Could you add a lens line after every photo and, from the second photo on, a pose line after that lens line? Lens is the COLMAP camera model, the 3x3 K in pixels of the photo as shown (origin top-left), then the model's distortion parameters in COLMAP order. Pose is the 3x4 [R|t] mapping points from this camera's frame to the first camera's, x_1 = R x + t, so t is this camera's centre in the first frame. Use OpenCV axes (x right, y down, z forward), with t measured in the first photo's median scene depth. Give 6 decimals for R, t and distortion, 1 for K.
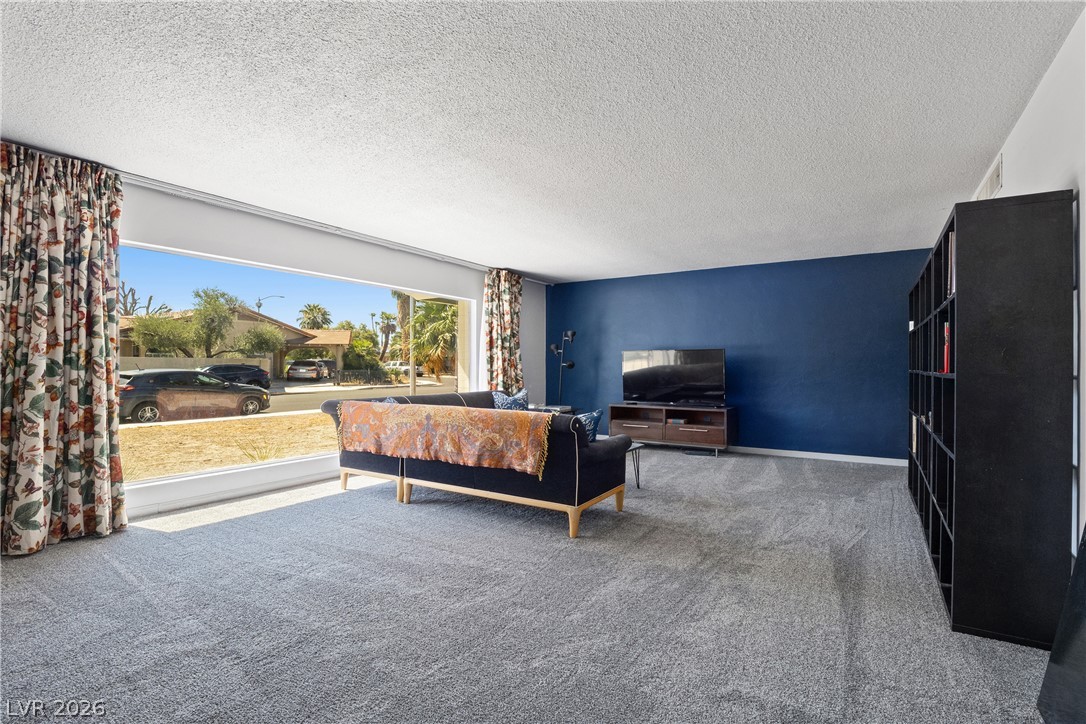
lens RADIAL K [[525.7, 0, 543.0], [0, 525.7, 362.0], [0, 0, 1]] dist [-0.011056, -0.001497]
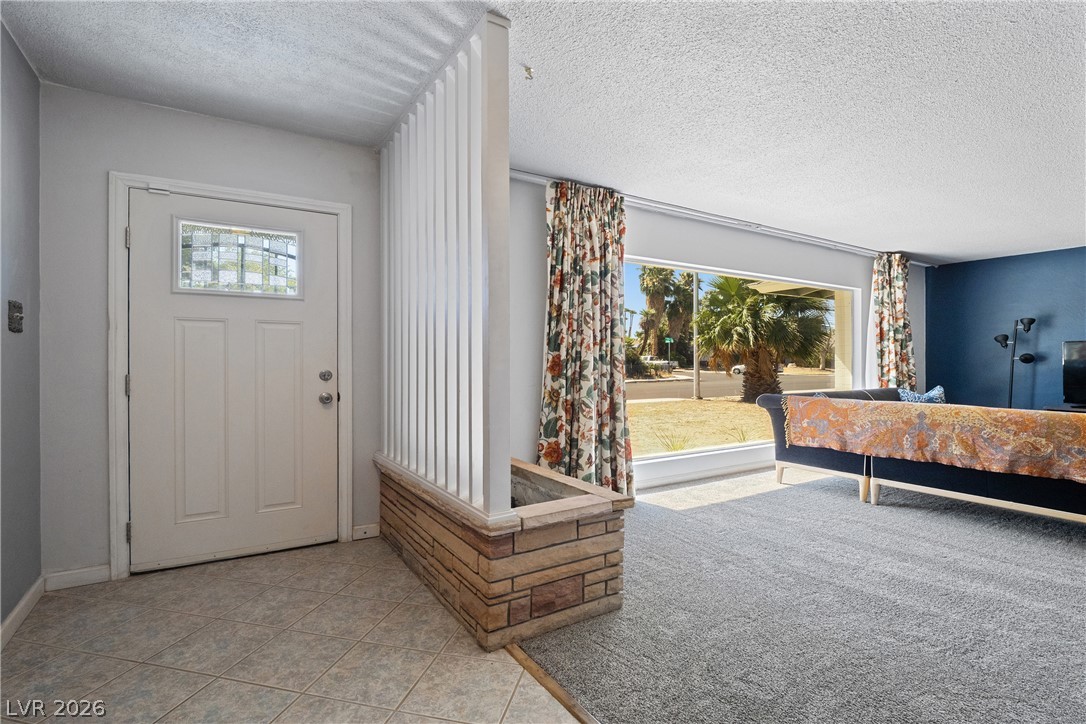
lens RADIAL K [[525.7, 0, 543.0], [0, 525.7, 362.0], [0, 0, 1]] dist [-0.011056, -0.001497]
pose [[0.901263, -0.001526, -0.433269, -0.475692], [0.006050, 0.999941, 0.009064, -0.002937], [0.433229, -0.010791, 0.901219, -0.141147]]
